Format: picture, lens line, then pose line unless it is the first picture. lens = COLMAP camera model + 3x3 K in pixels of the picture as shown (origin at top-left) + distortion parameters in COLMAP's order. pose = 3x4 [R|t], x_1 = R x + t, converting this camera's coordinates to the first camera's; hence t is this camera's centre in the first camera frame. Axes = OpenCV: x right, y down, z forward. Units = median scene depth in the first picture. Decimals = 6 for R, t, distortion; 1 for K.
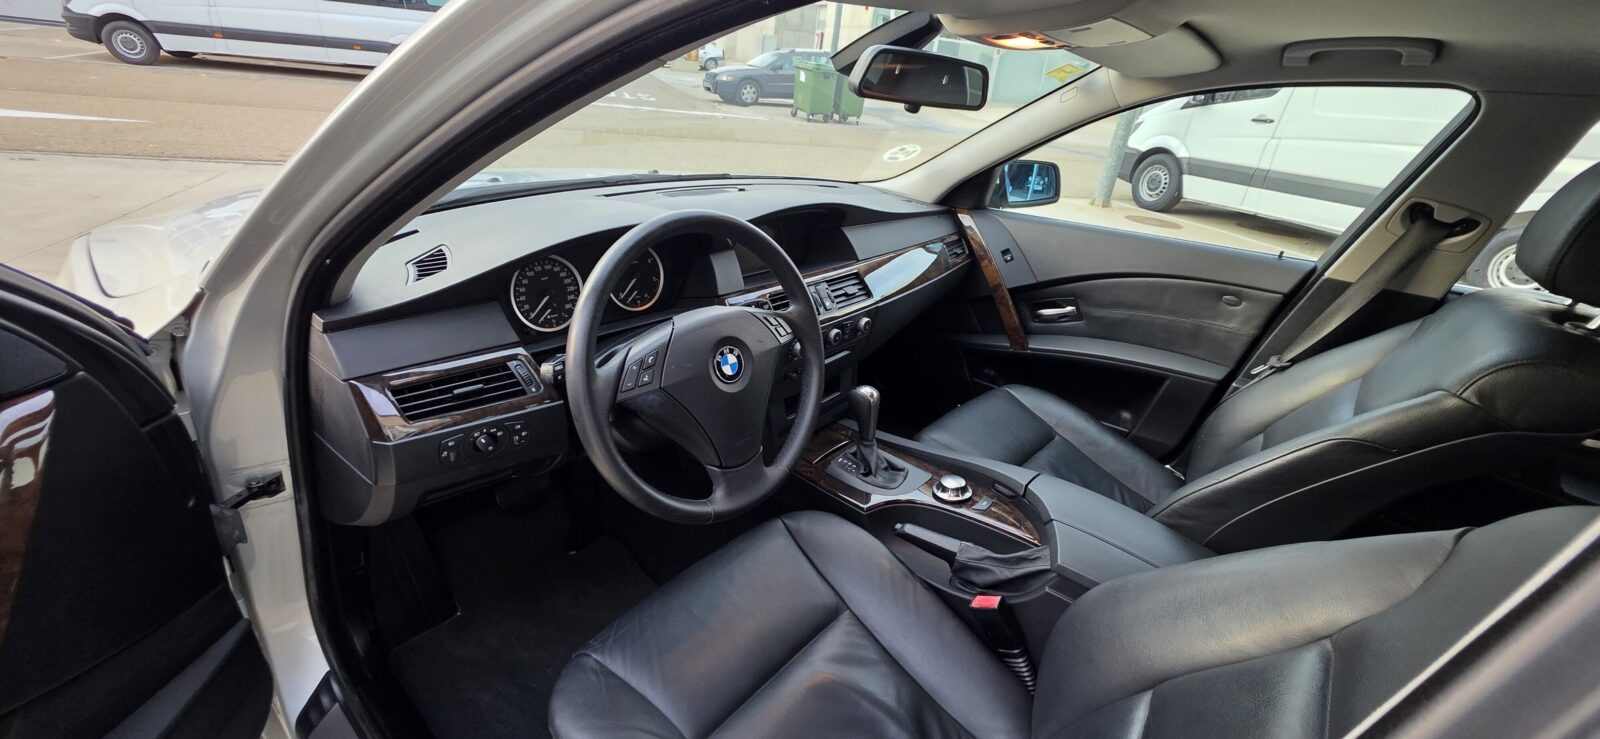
lens RADIAL K [[640.6, 0, 801.2], [0, 640.6, 372.7], [0, 0, 1]] dist [0.005258, -0.001309]
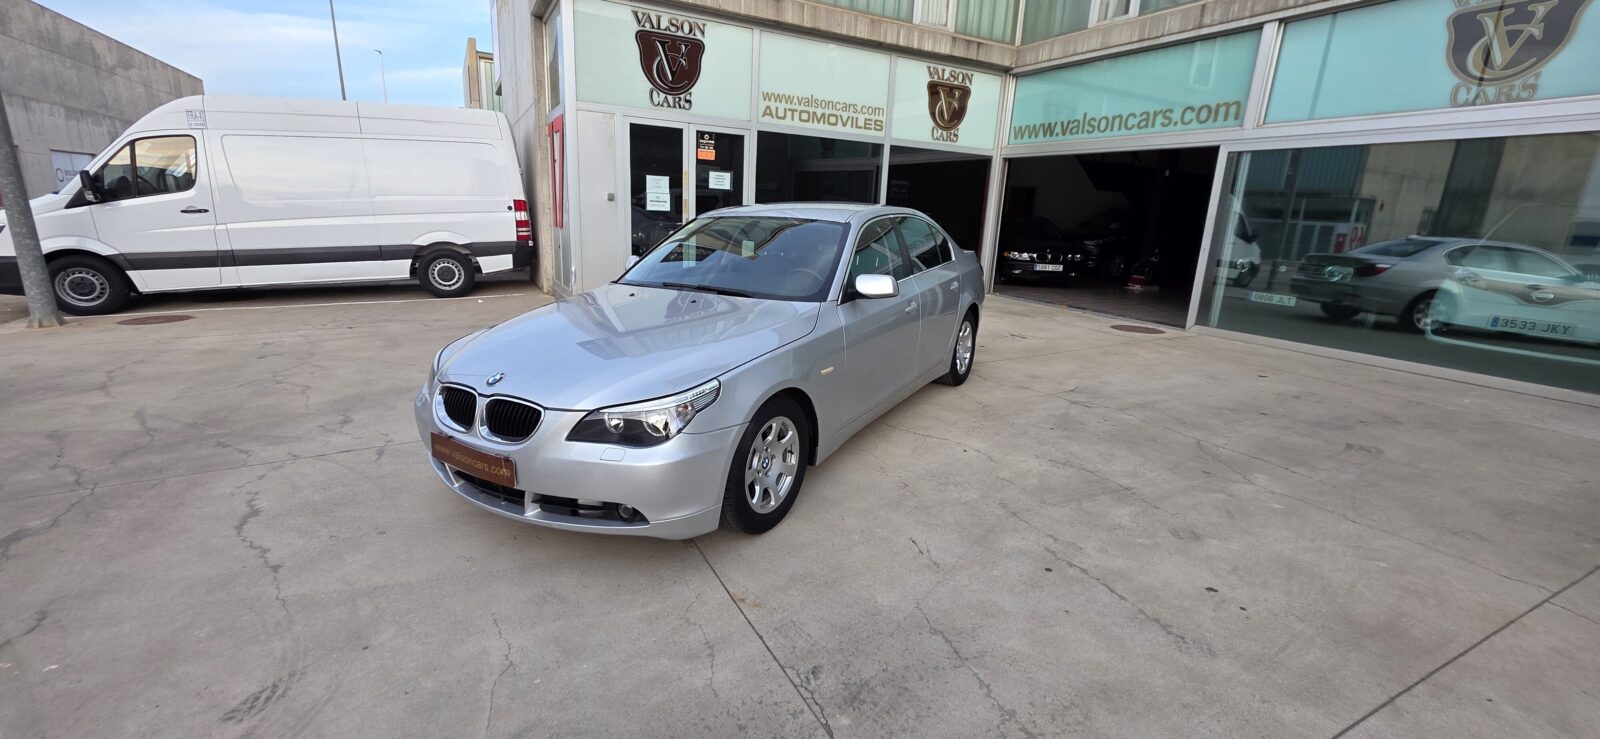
lens RADIAL K [[640.6, 0, 795.7], [0, 640.6, 364.1], [0, 0, 1]] dist [0.005258, -0.001309]
pose [[-0.149835, -0.345189, 0.926495, -0.423710], [0.395373, 0.837970, 0.376147, -0.131531], [-0.906217, 0.422671, 0.010921, 0.113380]]
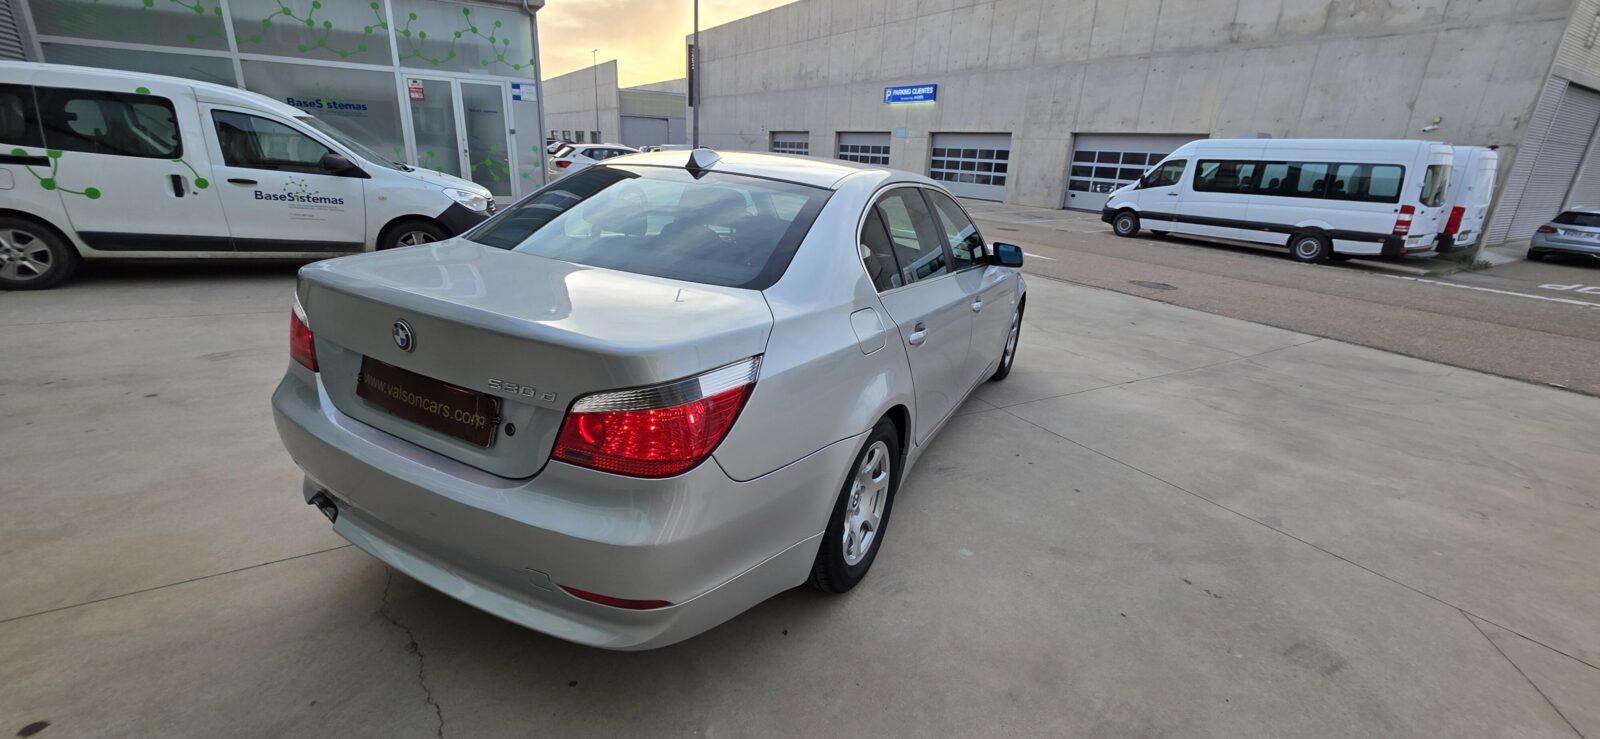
lens RADIAL K [[640.6, 0, 797.2], [0, 640.6, 364.0], [0, 0, 1]] dist [0.005258, -0.001309]
pose [[0.218260, 0.213142, -0.952330, 0.432933], [-0.464088, 0.881119, 0.090842, 0.023840], [0.858479, 0.422138, 0.291229, -0.002601]]
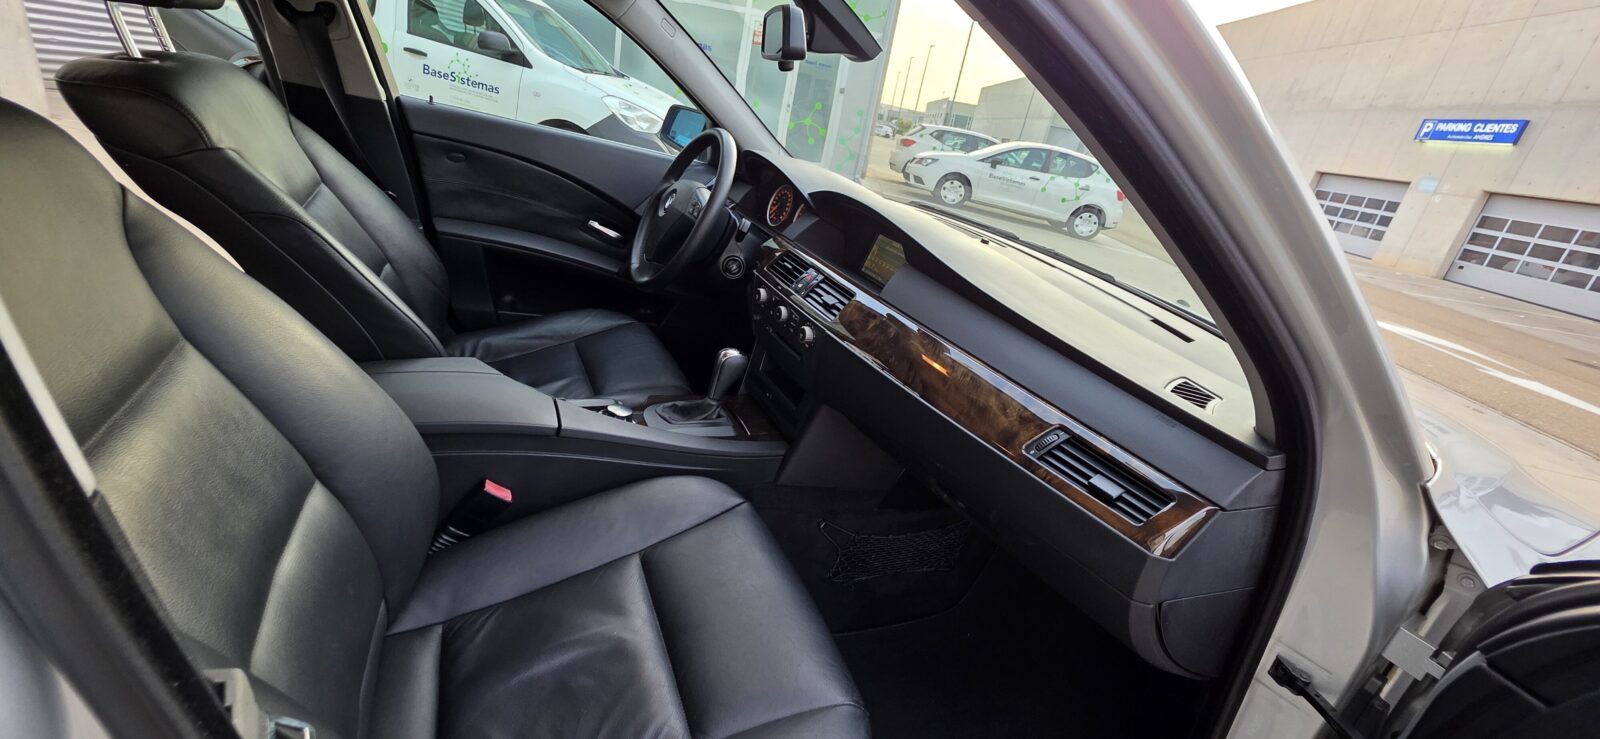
lens RADIAL K [[640.6, 0, 800.1], [0, 640.6, 373.7], [0, 0, 1]] dist [0.005258, -0.001309]
pose [[-0.369715, 0.181878, -0.911170, 0.125876], [-0.605638, 0.696527, 0.384775, -0.051874], [0.704637, 0.694097, -0.147364, 0.162163]]
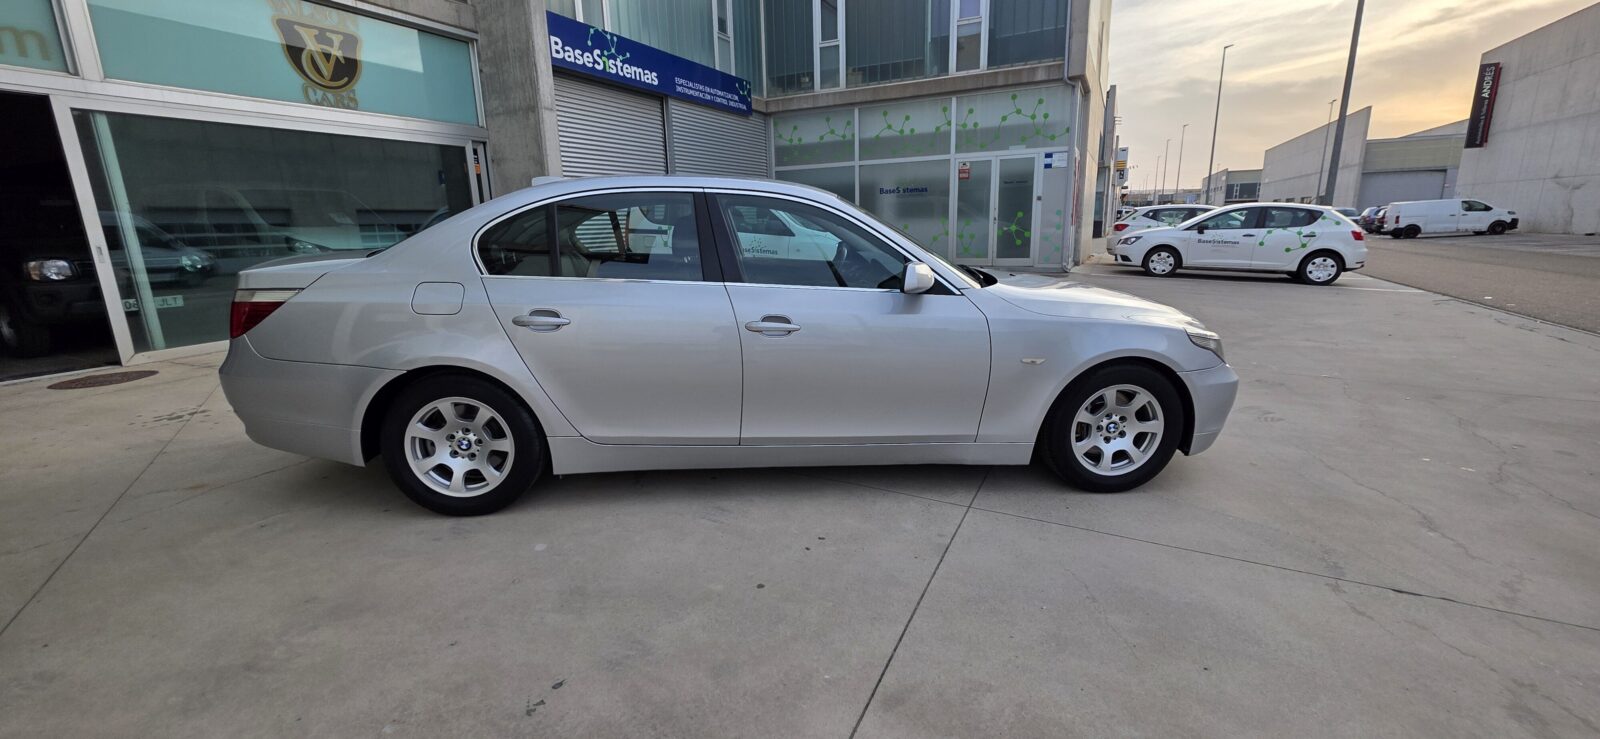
lens RADIAL K [[640.6, 0, 799.1], [0, 640.6, 363.4], [0, 0, 1]] dist [0.005258, -0.001309]
pose [[-0.704964, 0.061902, -0.706537, 0.311429], [-0.369115, 0.818621, 0.440015, -0.137442], [0.605624, 0.570988, -0.554249, 0.349166]]
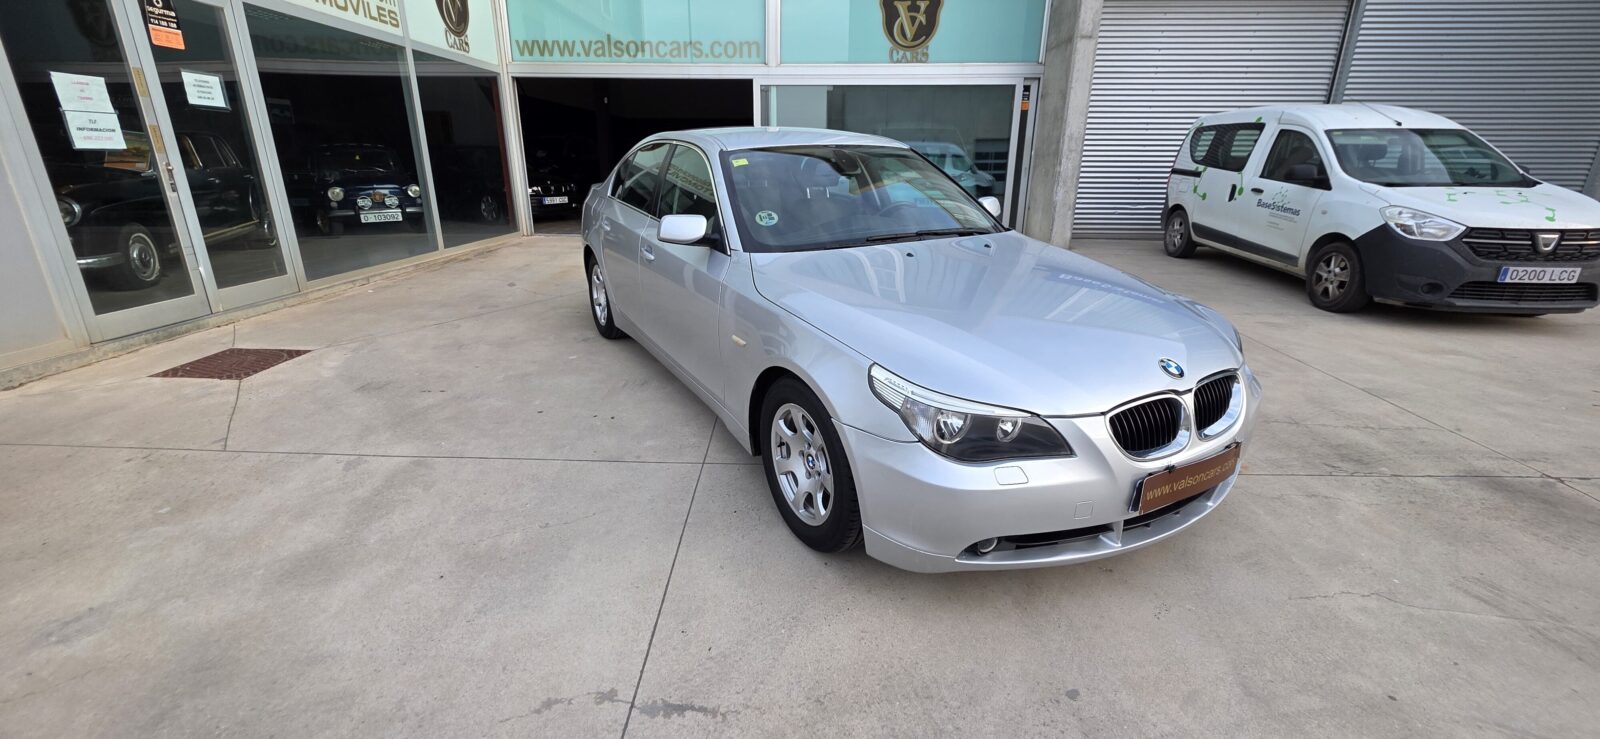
lens RADIAL K [[640.6, 0, 795.0], [0, 640.6, 364.4], [0, 0, 1]] dist [0.005258, -0.001309]
pose [[-0.931057, -0.216736, 0.293527, -0.088184], [0.060732, 0.701187, 0.710386, -0.231694], [-0.359784, 0.679237, -0.639682, 0.420565]]
